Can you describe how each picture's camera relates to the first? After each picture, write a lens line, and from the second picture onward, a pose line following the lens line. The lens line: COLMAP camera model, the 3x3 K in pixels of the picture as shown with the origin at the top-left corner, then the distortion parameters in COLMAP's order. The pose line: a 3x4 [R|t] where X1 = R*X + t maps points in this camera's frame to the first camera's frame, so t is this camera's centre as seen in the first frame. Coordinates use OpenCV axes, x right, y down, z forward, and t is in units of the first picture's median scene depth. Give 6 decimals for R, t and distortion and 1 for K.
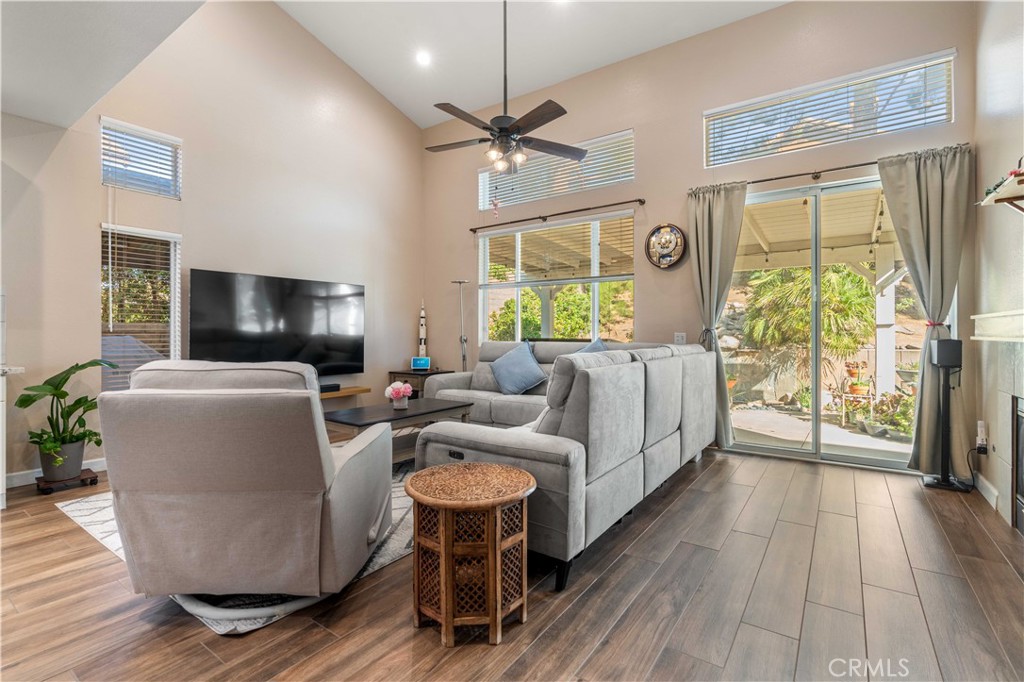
lens RADIAL K [[480.5, 0, 499.1], [0, 480.5, 332.9], [0, 0, 1]] dist [-0.000499, 0.000244]
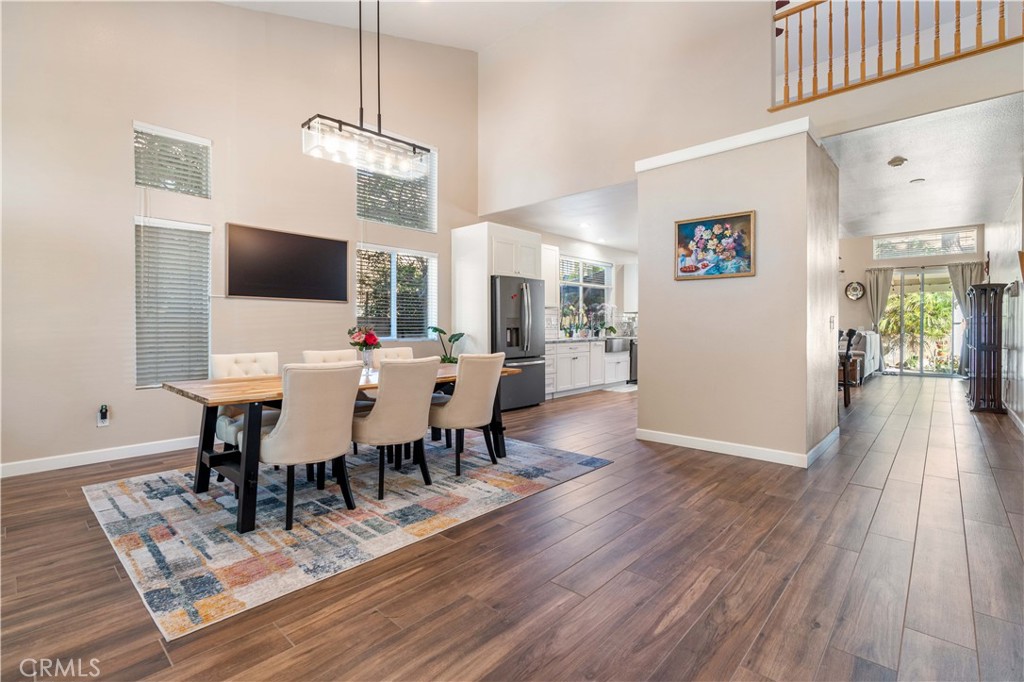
lens RADIAL K [[467.2, 0, 517.7], [0, 467.2, 332.1], [0, 0, 1]] dist [-0.004644, 0.000422]
pose [[0.993166, 0.003421, -0.116657, -1.052014], [-0.001992, 0.999922, 0.012370, 0.003369], [0.116690, -0.012053, 0.993095, -1.516413]]
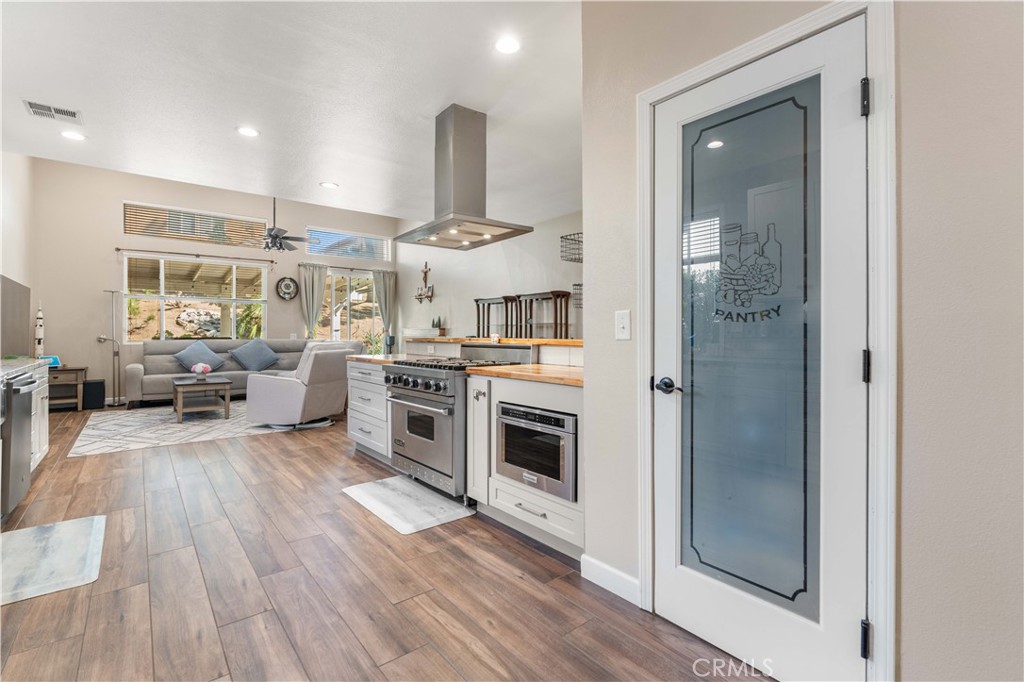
lens RADIAL K [[467.2, 0, 517.7], [0, 467.2, 332.1], [0, 0, 1]] dist [-0.004644, 0.000422]
pose [[0.262412, 0.004760, 0.964944, -1.185879], [-0.001582, 0.999989, -0.004502, 0.000953], [-0.964955, -0.000345, 0.262416, -0.370746]]
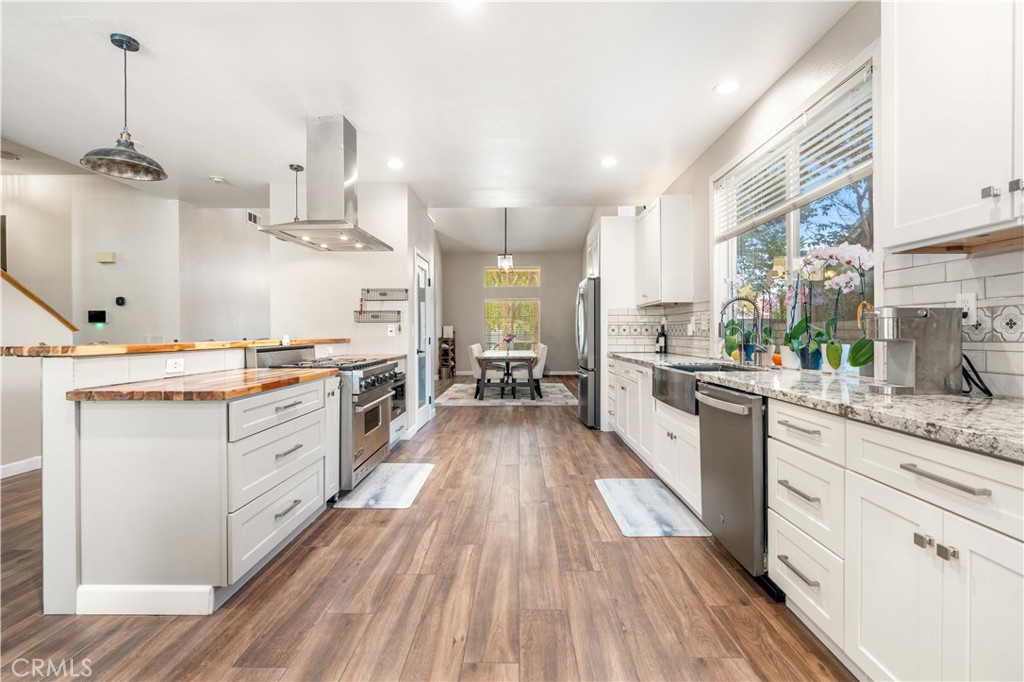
lens RADIAL K [[467.2, 0, 517.7], [0, 467.2, 332.1], [0, 0, 1]] dist [-0.004644, 0.000422]
pose [[-0.814689, 0.004504, -0.579880, -0.356291], [0.006264, 0.999980, -0.001033, -0.000486], [0.579864, -0.004474, -0.814701, 0.639900]]
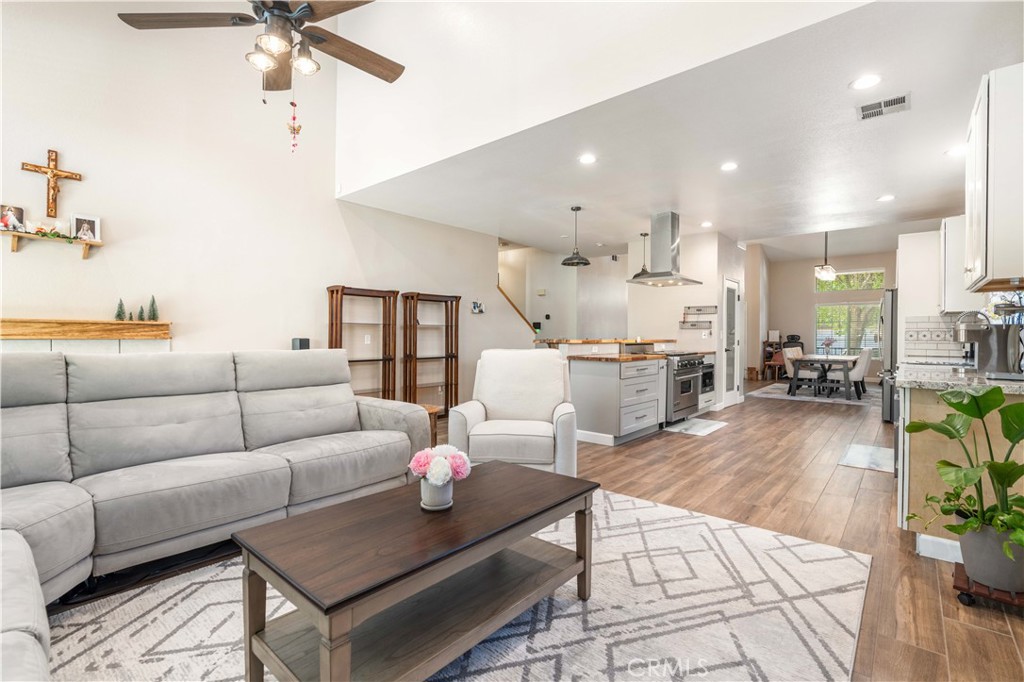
lens RADIAL K [[469.1, 0, 512.0], [0, 469.1, 341.0], [0, 0, 1]] dist [-0.001091, 0.000117]
pose [[-0.996309, -0.005145, 0.085681, -0.244261], [-0.004325, 0.999943, 0.009752, 0.001335], [-0.085726, 0.009345, -0.996275, 1.170253]]
